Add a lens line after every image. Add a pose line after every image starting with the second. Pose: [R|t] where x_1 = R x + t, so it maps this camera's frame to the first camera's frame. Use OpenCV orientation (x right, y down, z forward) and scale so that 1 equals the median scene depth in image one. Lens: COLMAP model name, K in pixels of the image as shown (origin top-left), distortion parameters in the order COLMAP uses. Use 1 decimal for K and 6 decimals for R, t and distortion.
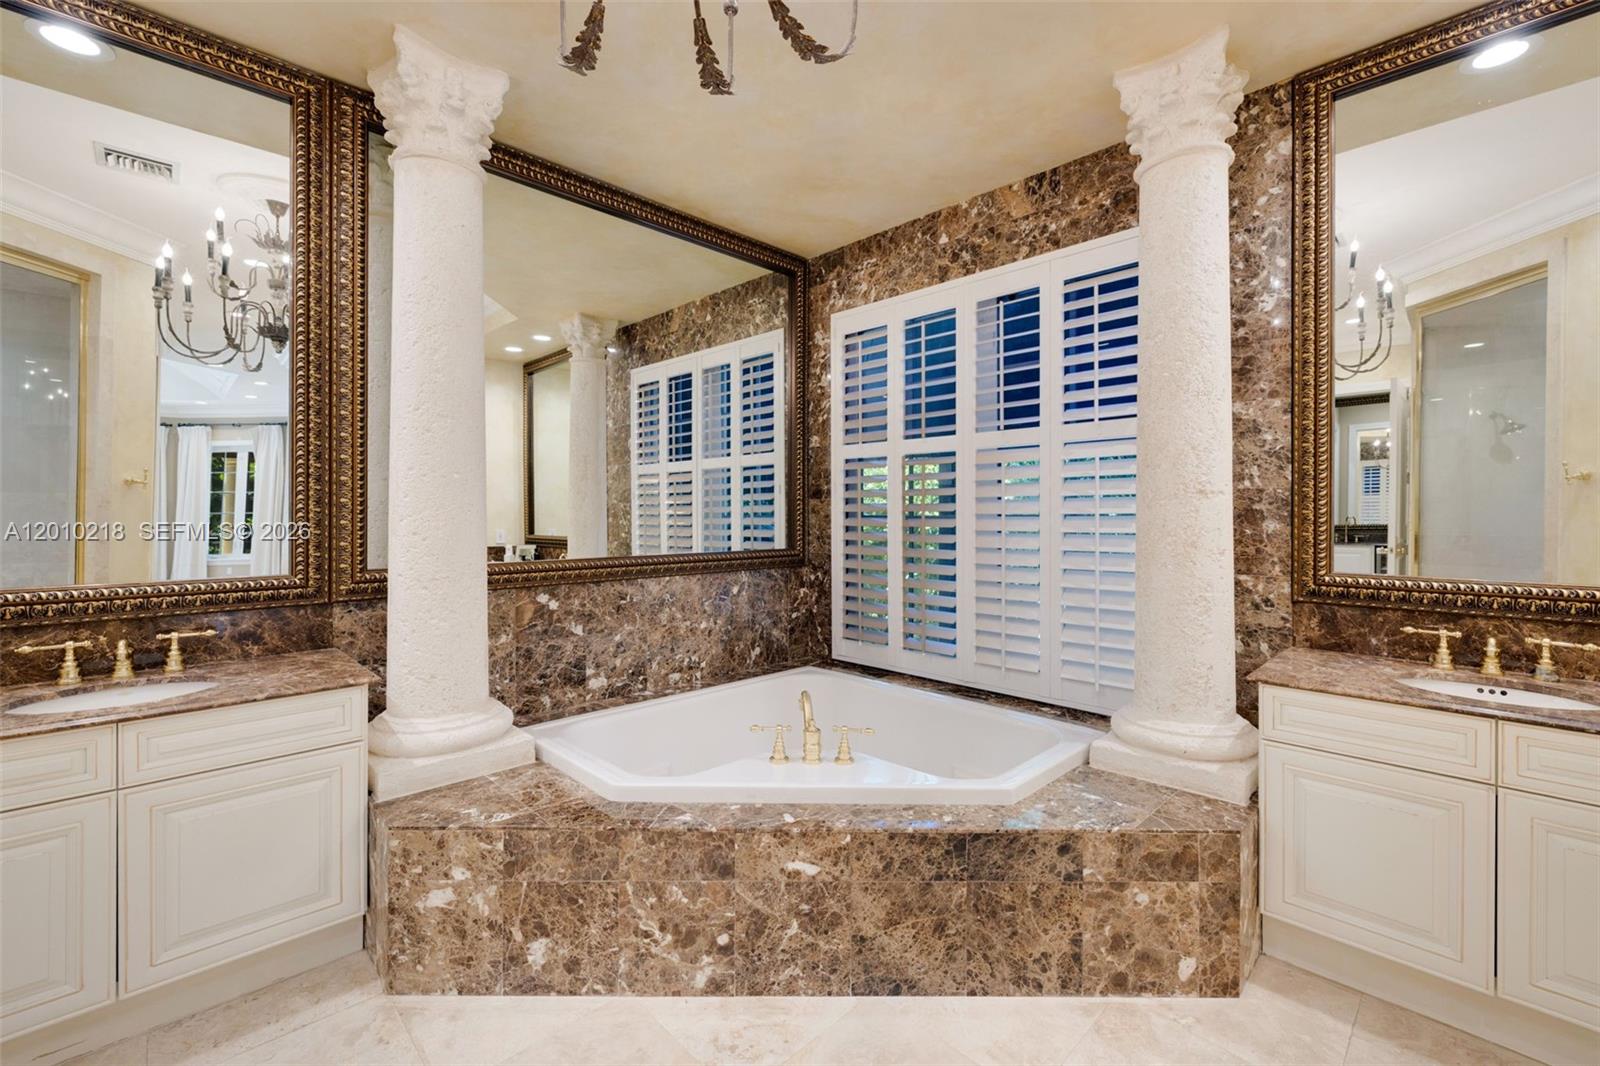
lens RADIAL K [[675.9, 0, 800.0], [0, 675.9, 522.2], [0, 0, 1]] dist [0.002012, -0.000025]
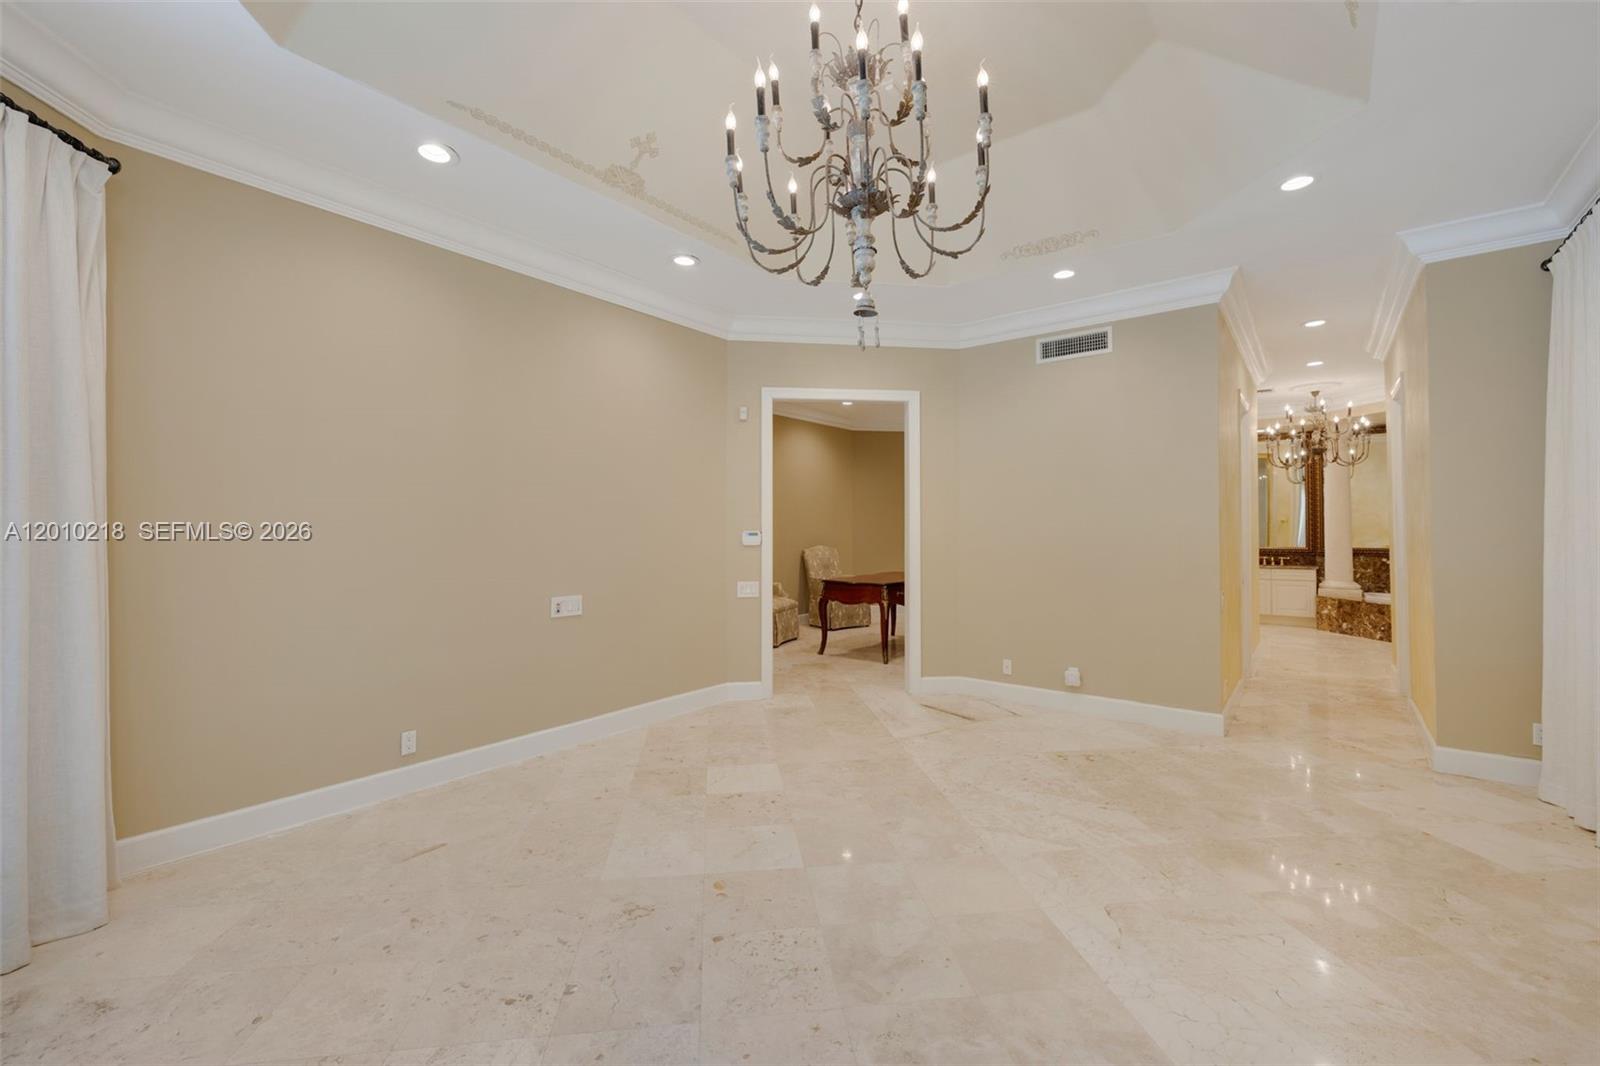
lens RADIAL K [[675.9, 0, 800.0], [0, 675.9, 529.6], [0, 0, 1]] dist [0.002012, -0.000025]
pose [[0.145421, 0.002446, -0.989367, 3.846519], [0.001439, 0.999995, 0.002684, -0.071762], [0.989369, -0.001814, 0.145417, -3.569769]]
